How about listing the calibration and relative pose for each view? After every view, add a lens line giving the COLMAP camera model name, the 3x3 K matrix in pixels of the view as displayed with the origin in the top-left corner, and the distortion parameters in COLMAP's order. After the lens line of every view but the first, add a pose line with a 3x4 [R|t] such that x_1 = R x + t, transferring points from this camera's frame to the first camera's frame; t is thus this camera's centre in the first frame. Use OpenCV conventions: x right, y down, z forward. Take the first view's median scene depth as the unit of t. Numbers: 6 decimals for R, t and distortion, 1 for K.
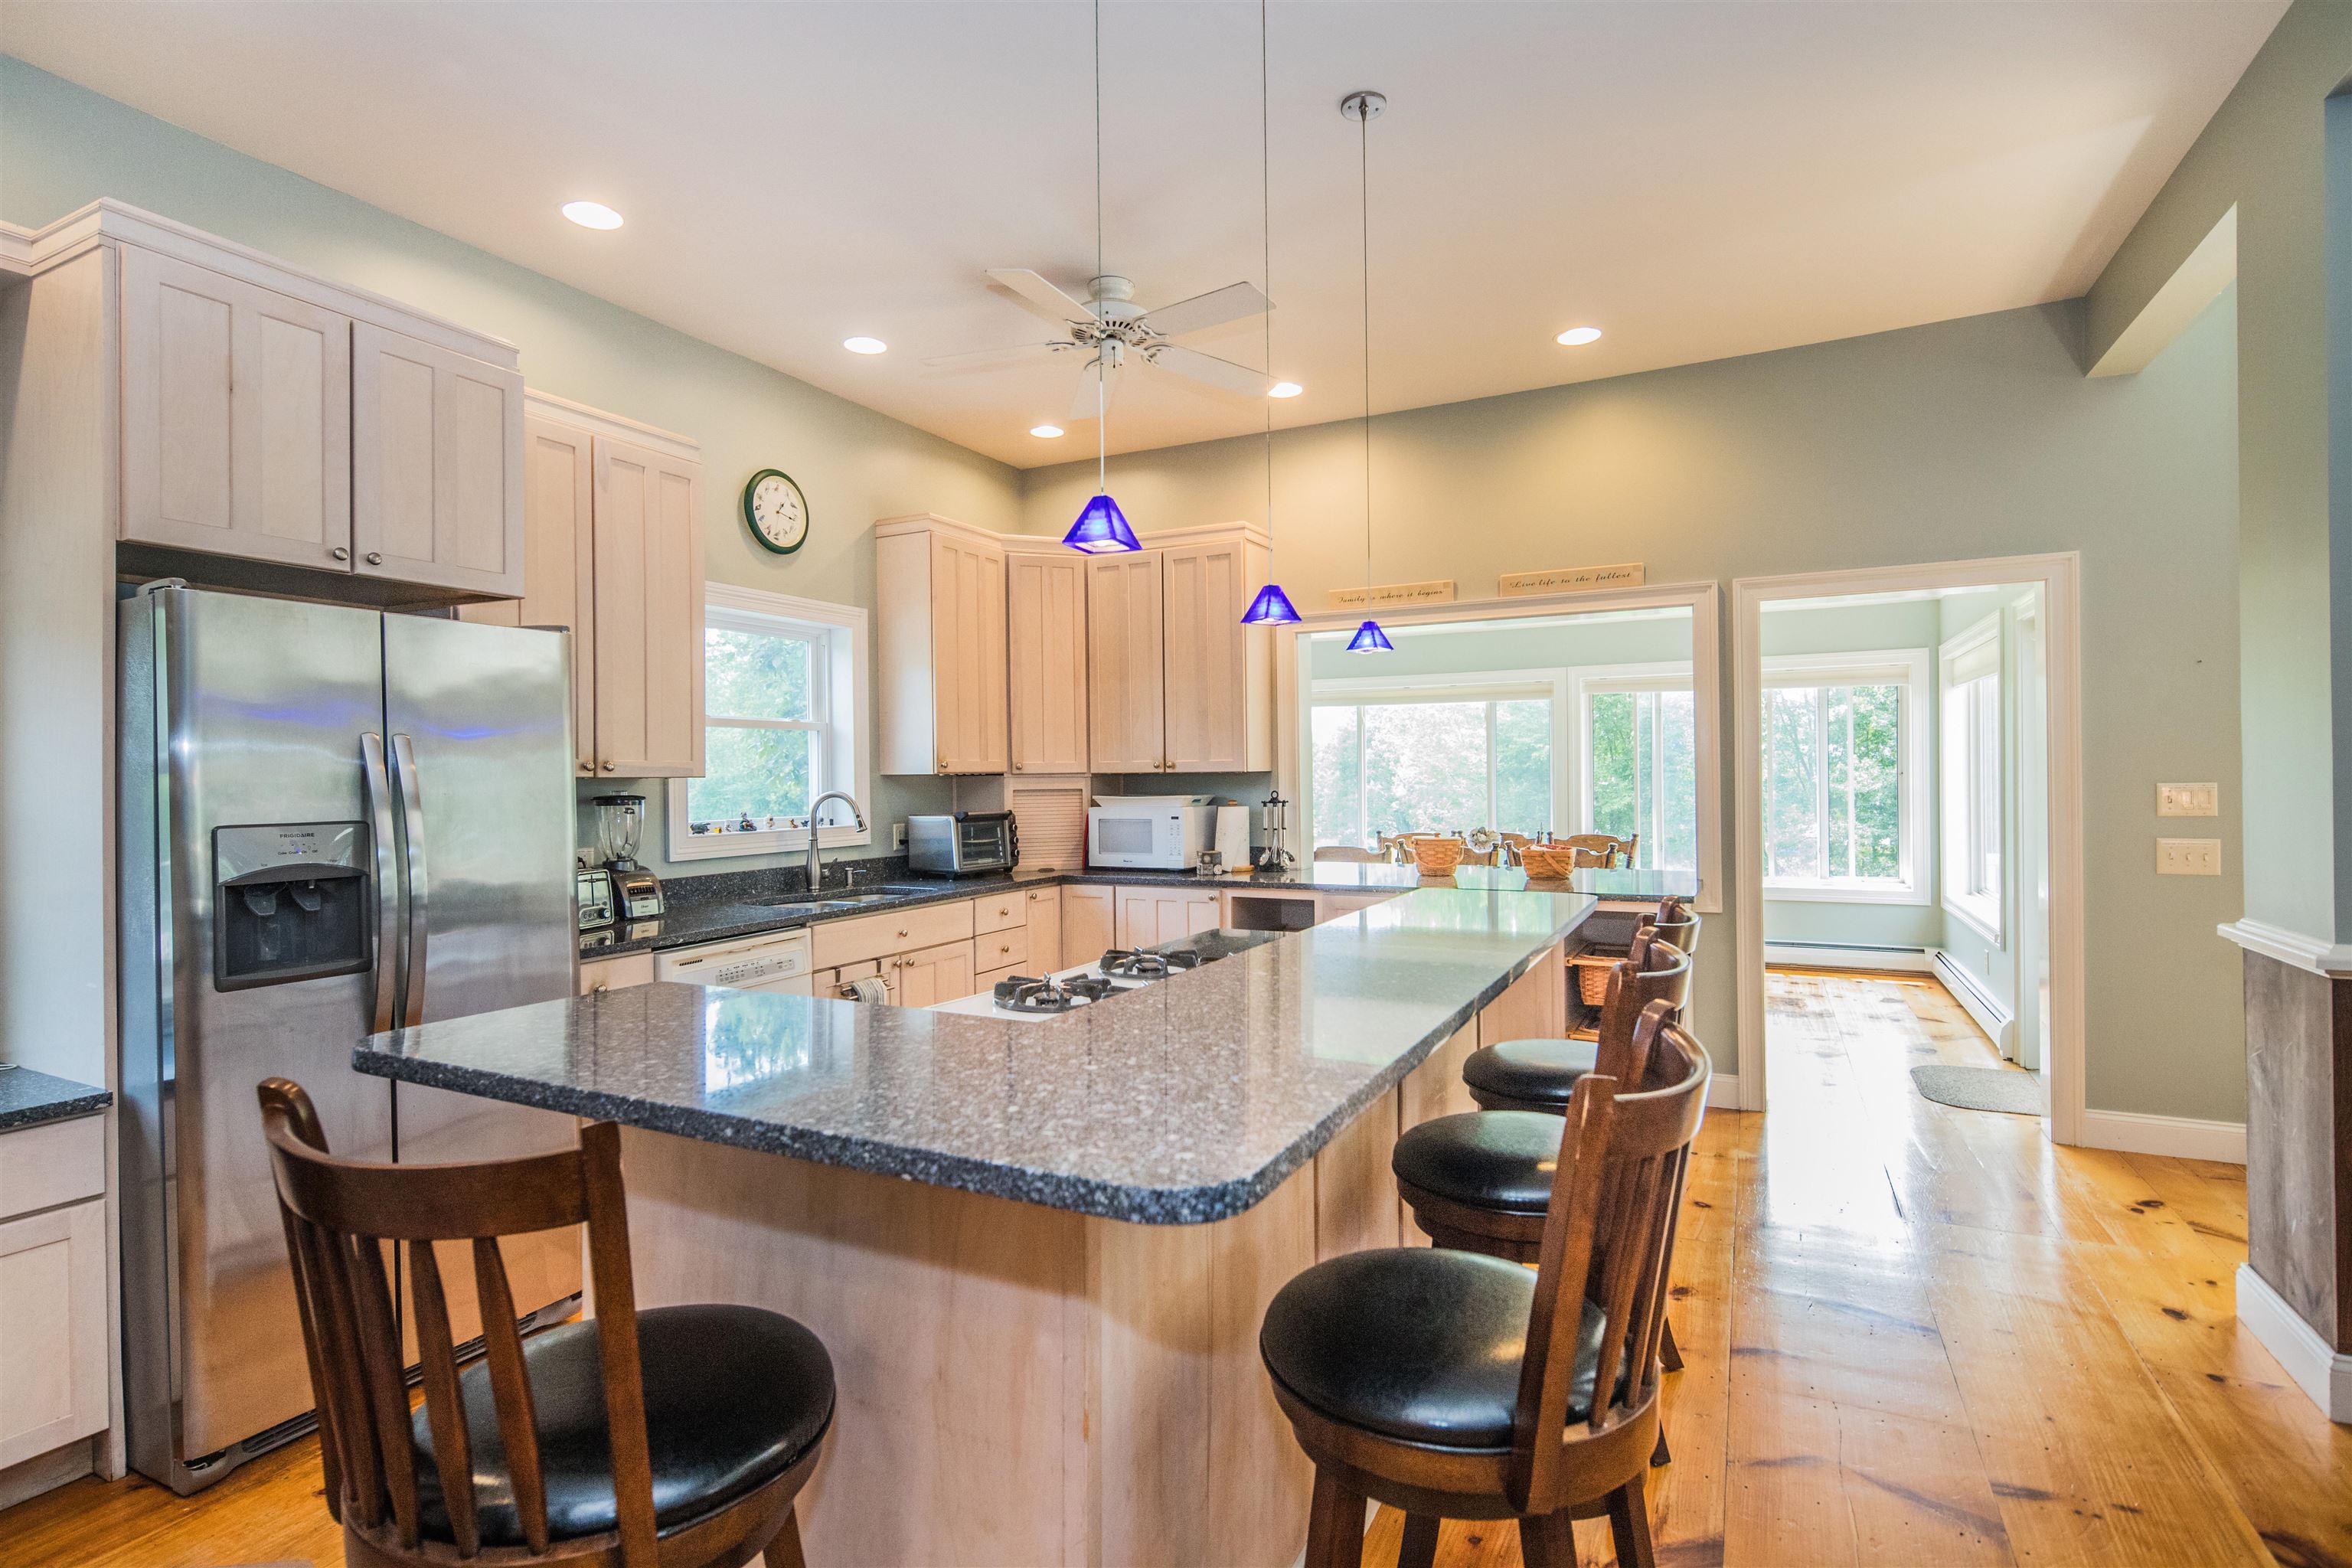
lens RADIAL K [[1145.2, 0, 1180.8], [0, 1145.2, 783.0], [0, 0, 1]] dist [-0.003802, -0.000061]
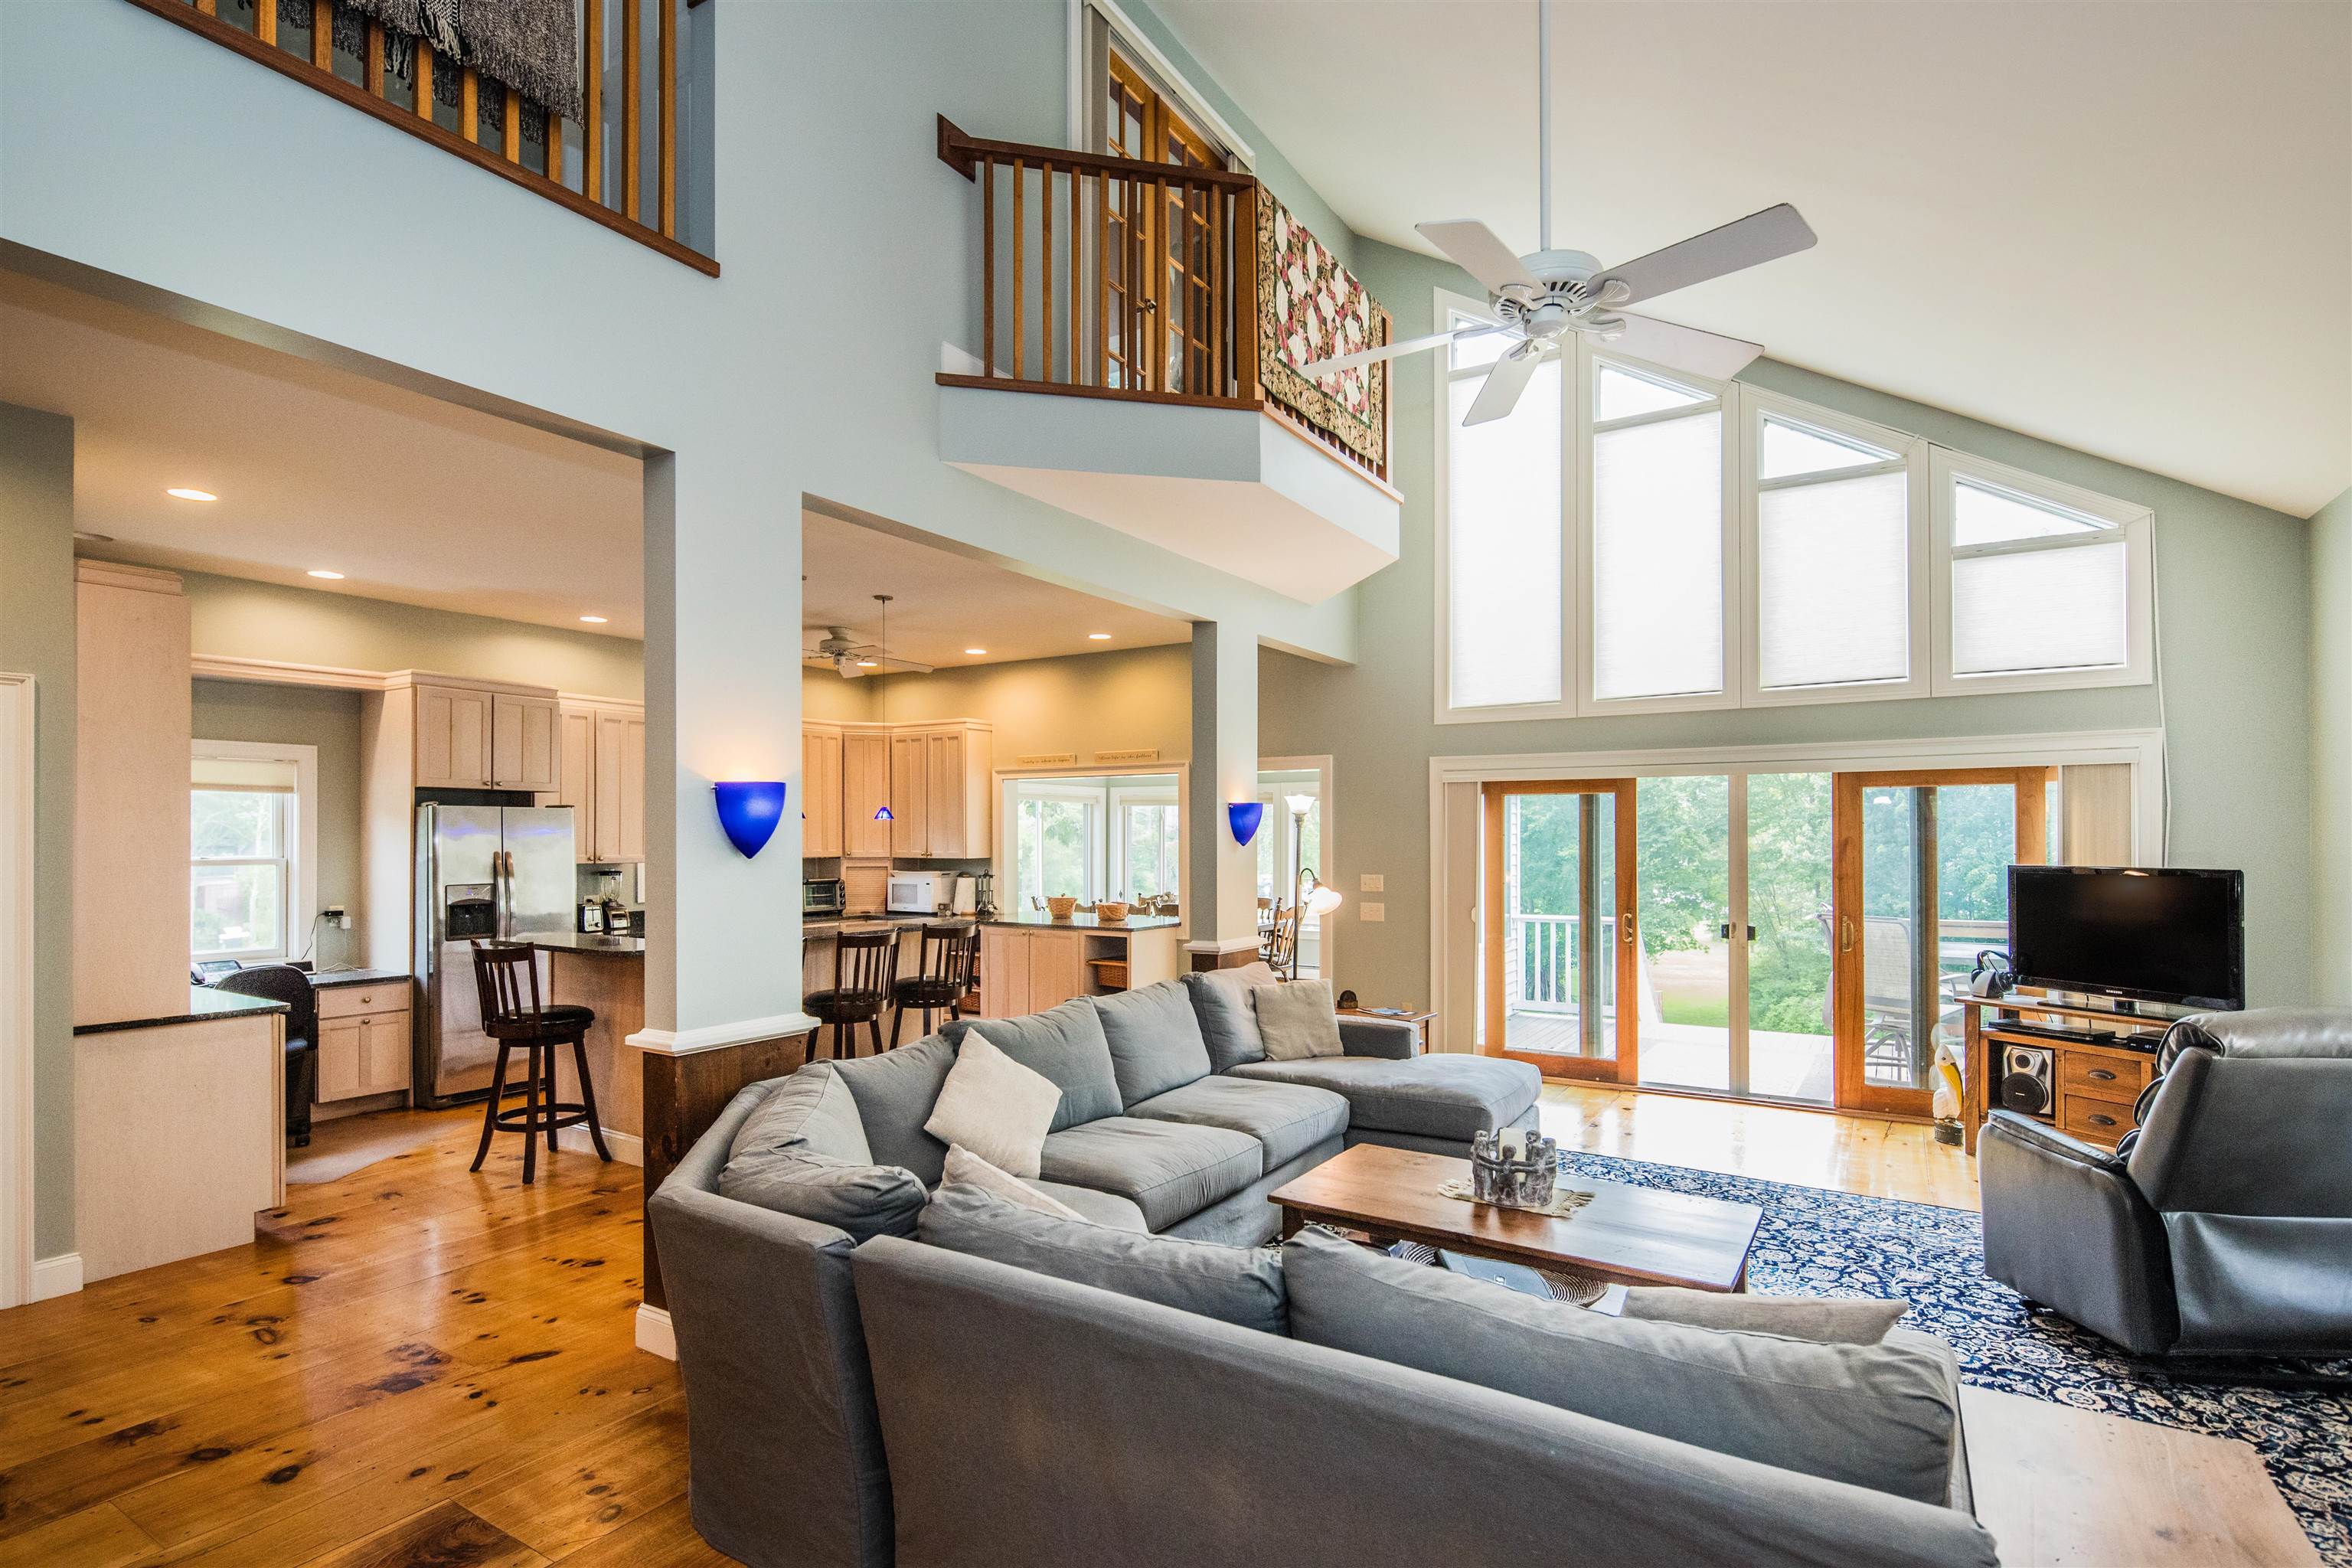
lens RADIAL K [[1145.2, 0, 1178.6], [0, 1145.2, 832.9], [0, 0, 1]] dist [-0.003802, -0.000061]
pose [[0.995698, 0.009691, -0.092154, 0.631477], [-0.010410, 0.999919, -0.007331, -0.046503], [0.092076, 0.008259, 0.995718, -0.852521]]
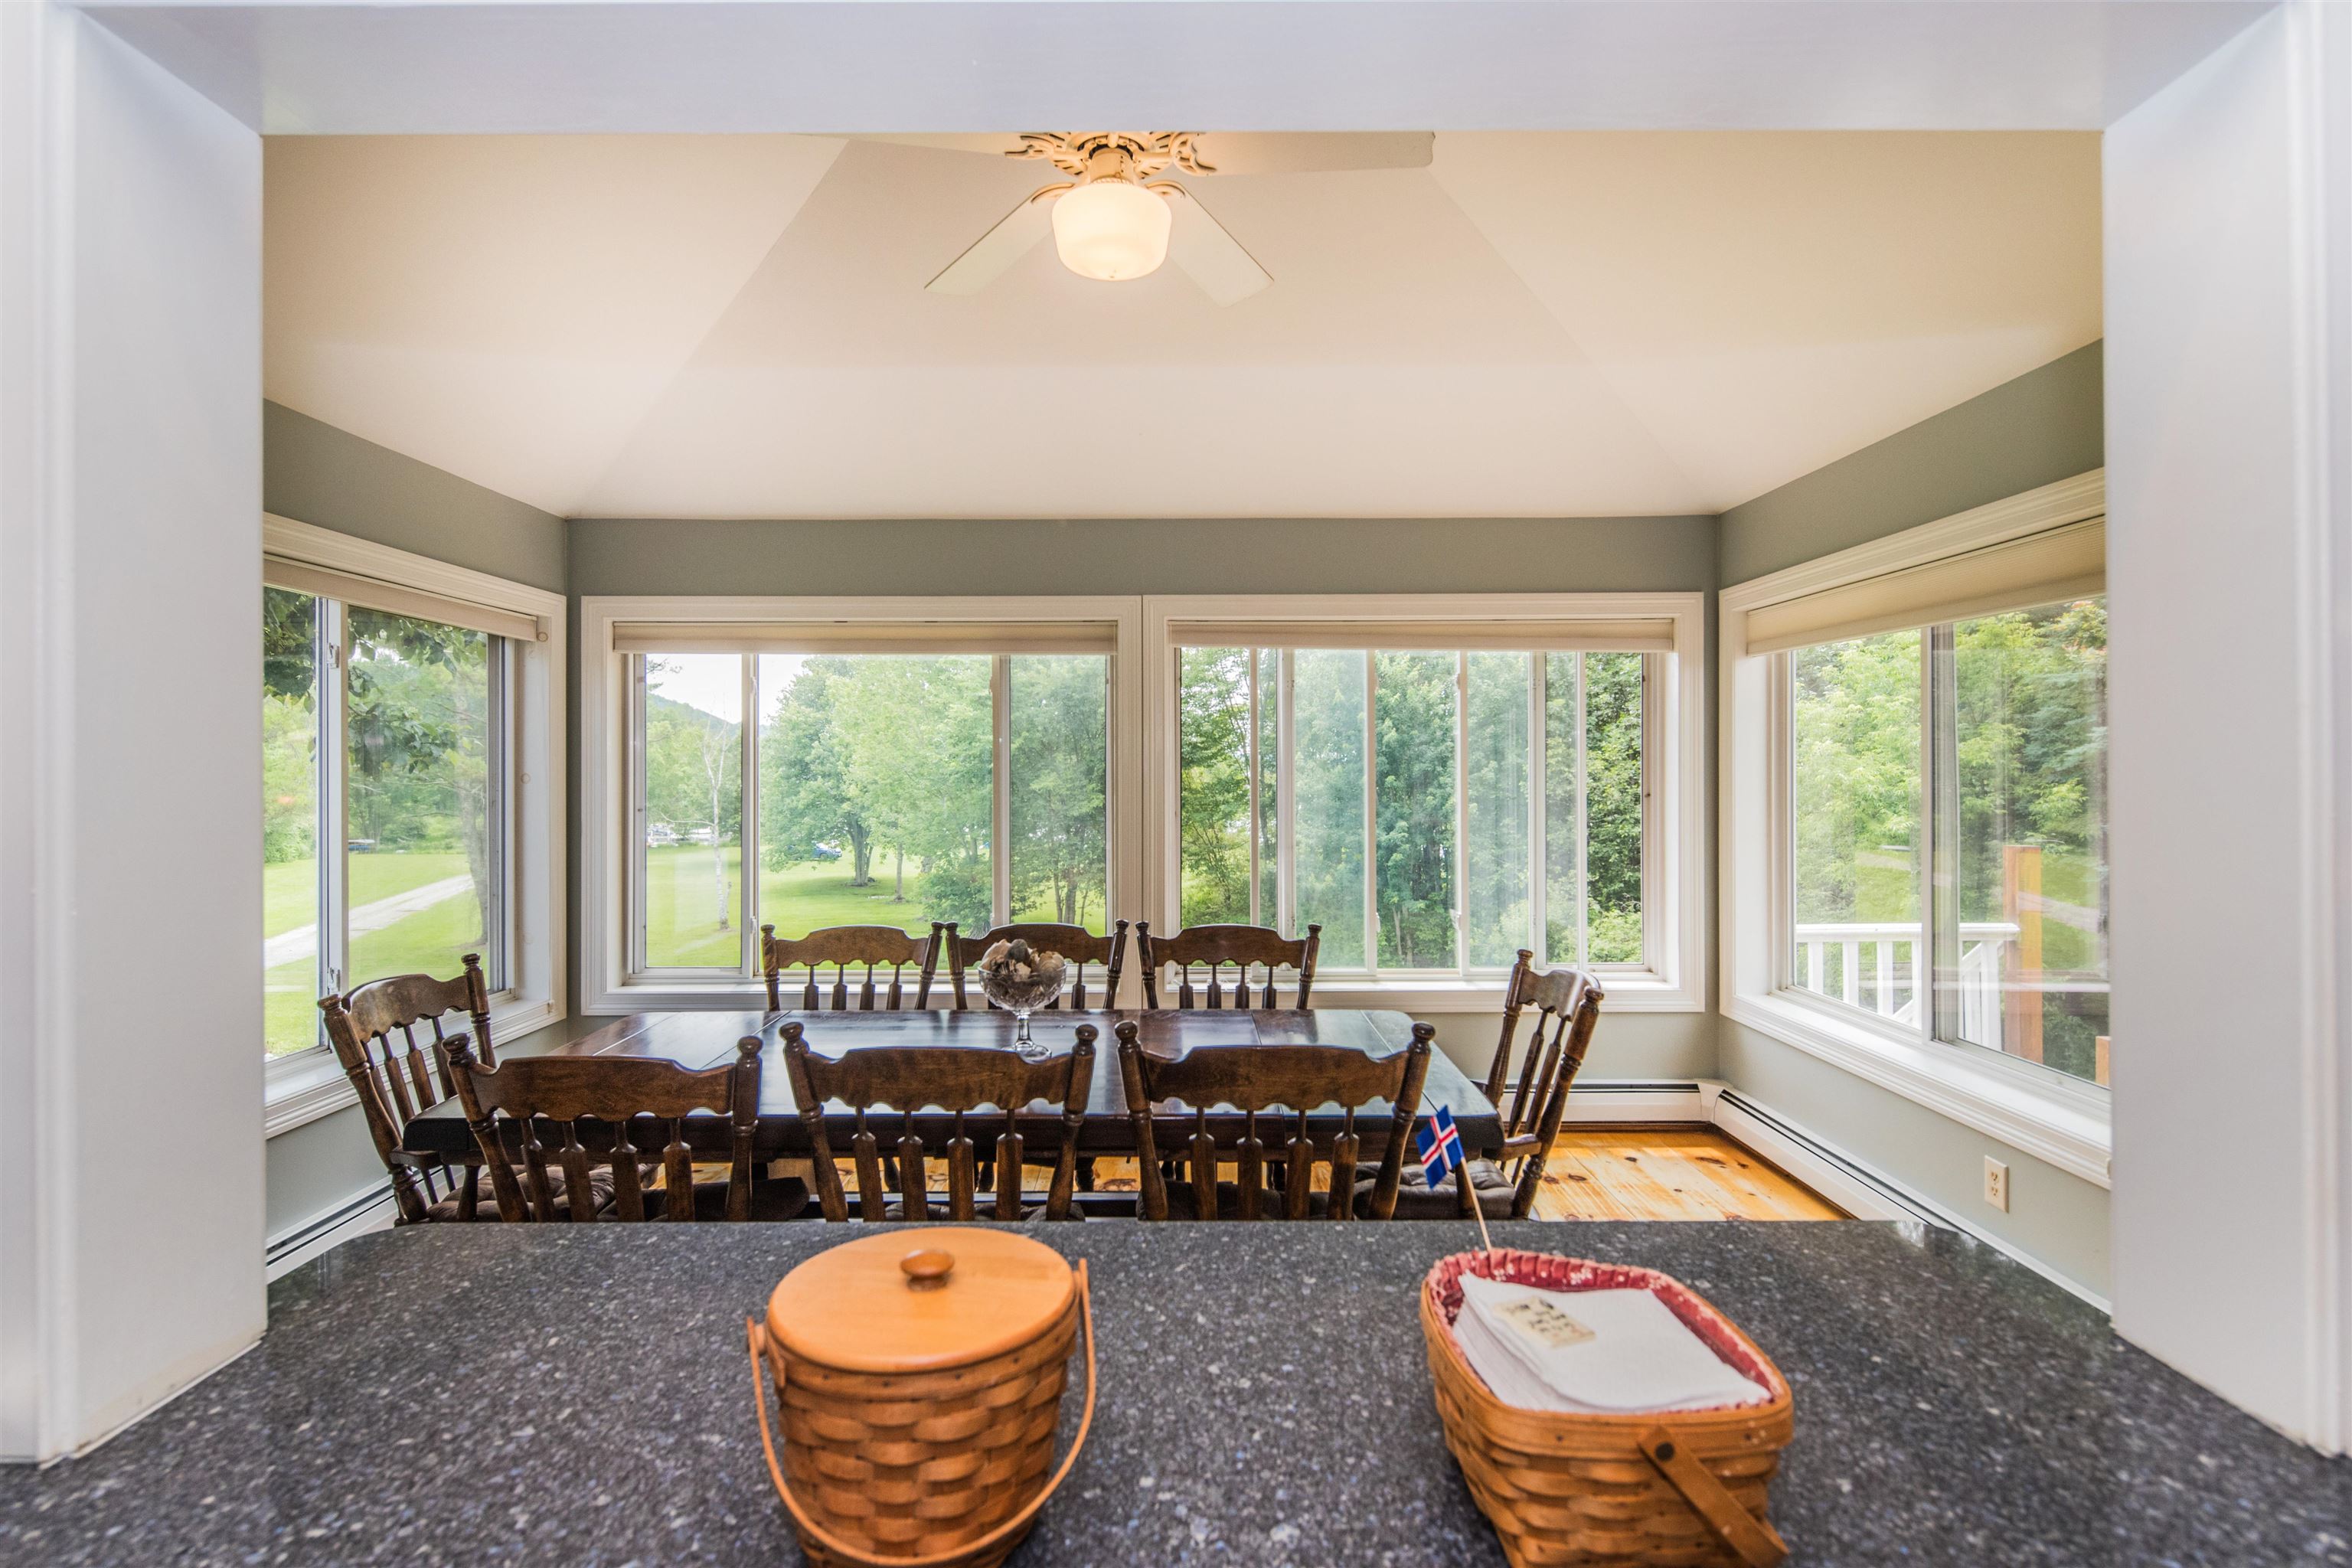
lens RADIAL K [[1145.2, 0, 1176.3], [0, 1145.2, 772.8], [0, 0, 1]] dist [-0.003802, -0.000061]
pose [[0.894569, 0.006008, 0.446890, 0.119458], [-0.003160, 0.999970, -0.007117, -0.014526], [-0.446919, 0.004955, 0.894561, 0.541436]]
